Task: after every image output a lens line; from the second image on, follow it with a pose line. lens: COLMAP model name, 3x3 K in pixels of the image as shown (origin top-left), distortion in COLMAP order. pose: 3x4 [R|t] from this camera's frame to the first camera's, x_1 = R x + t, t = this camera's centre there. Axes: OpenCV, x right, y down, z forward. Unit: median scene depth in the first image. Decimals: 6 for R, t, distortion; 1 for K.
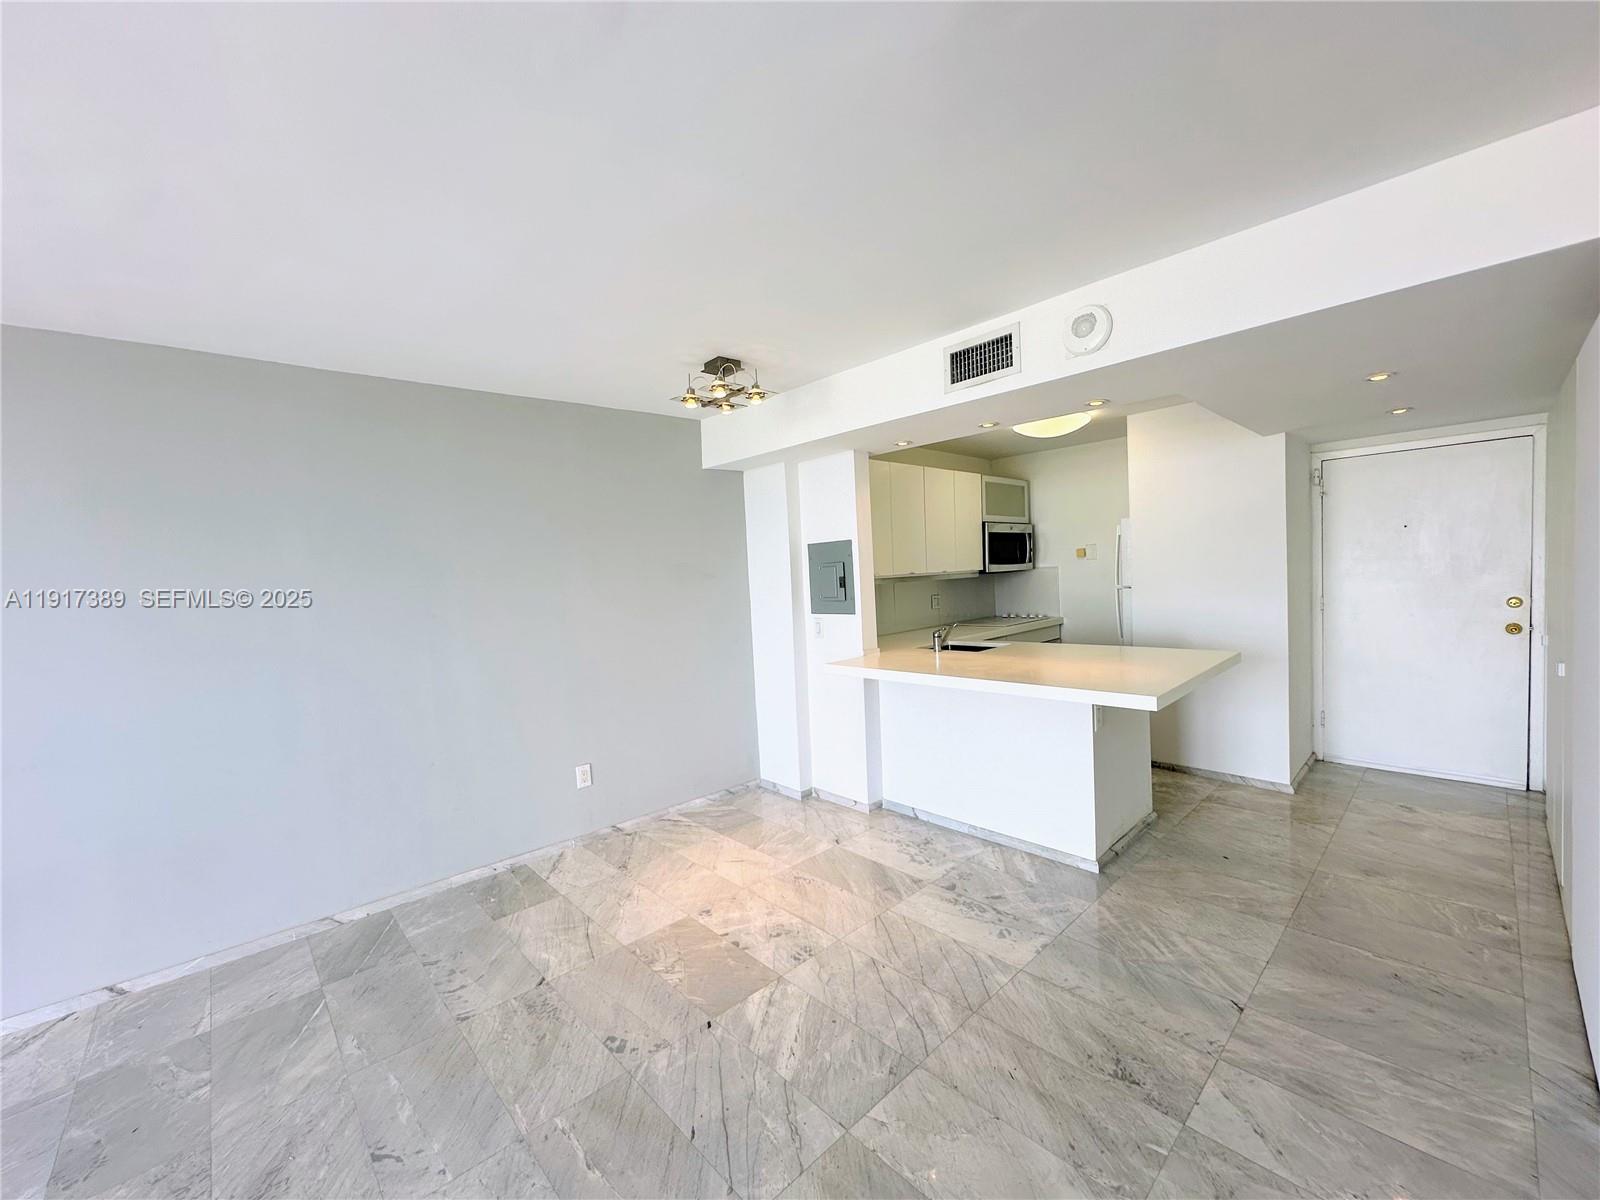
lens RADIAL K [[638.6, 0, 793.5], [0, 638.6, 593.0], [0, 0, 1]] dist [-0.003982, 0.000332]
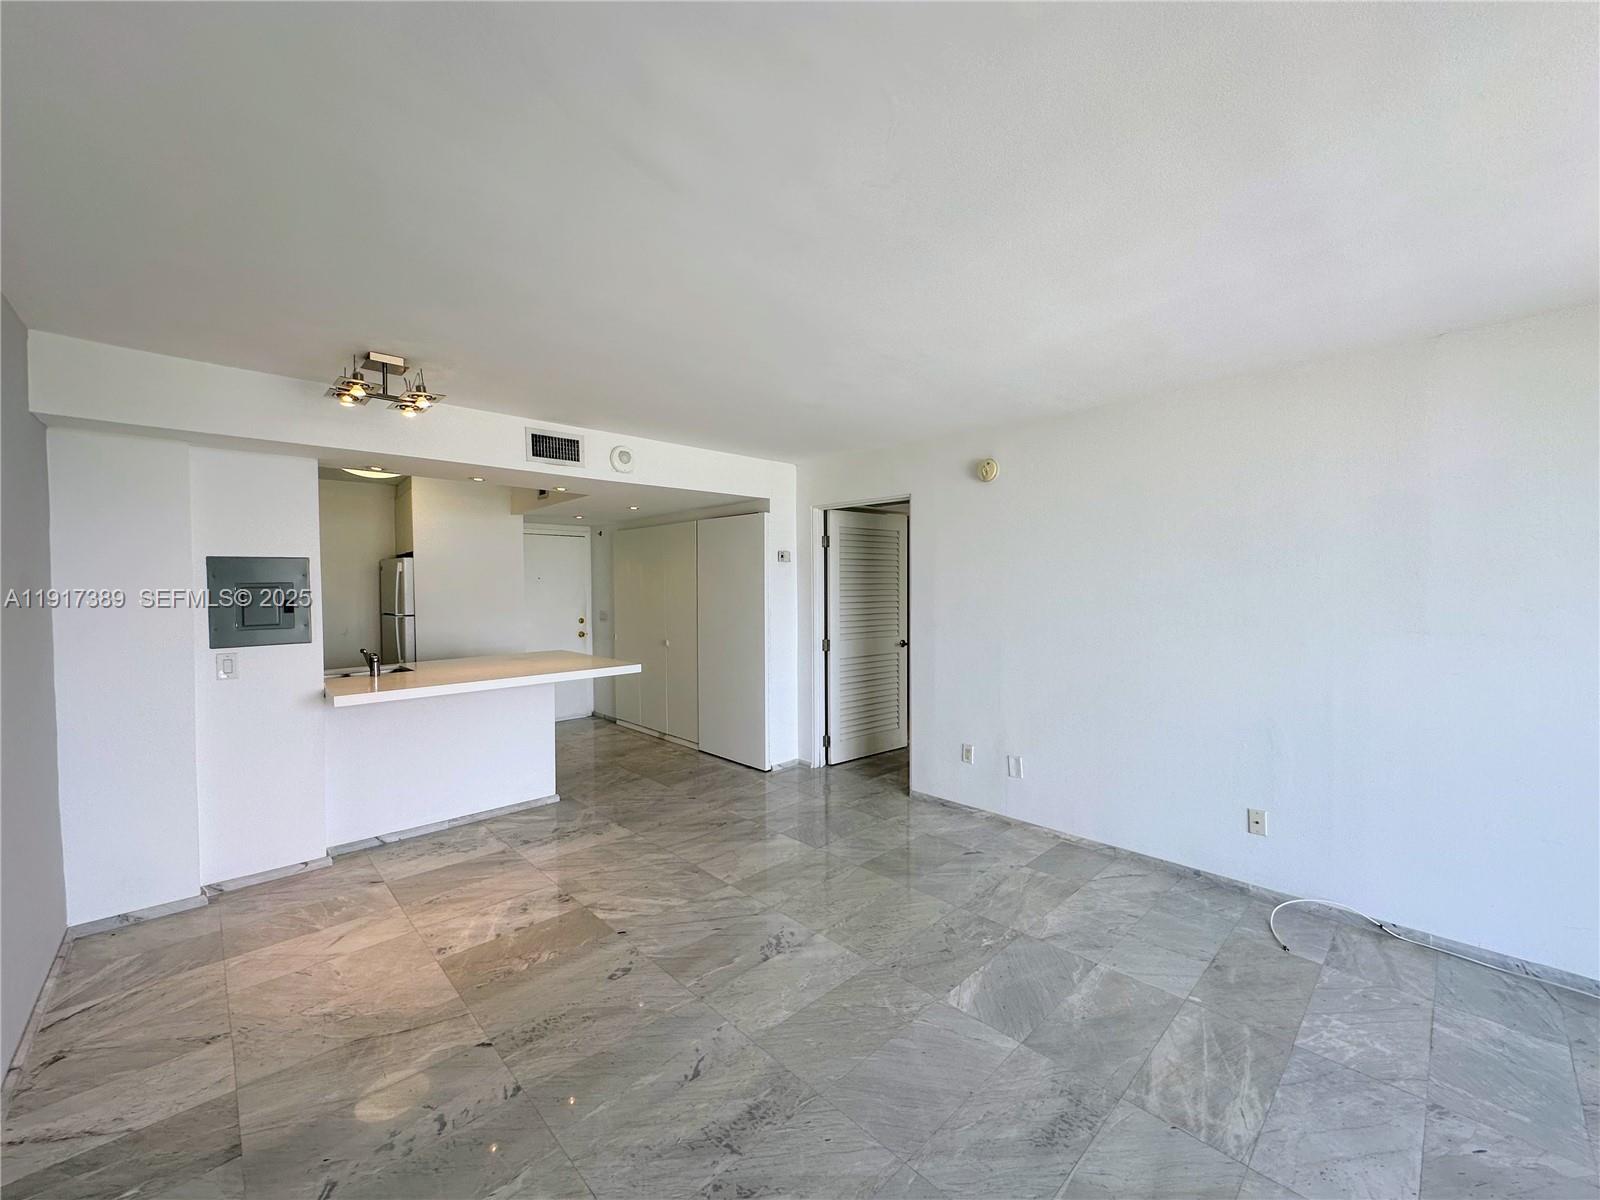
lens RADIAL K [[638.6, 0, 801.6], [0, 638.6, 600.2], [0, 0, 1]] dist [-0.003982, 0.000332]
pose [[-0.015844, 0.022199, 0.999628, -1.110351], [0.043383, 0.998827, -0.021494, 0.029907], [-0.998933, 0.043027, -0.016789, 0.472896]]
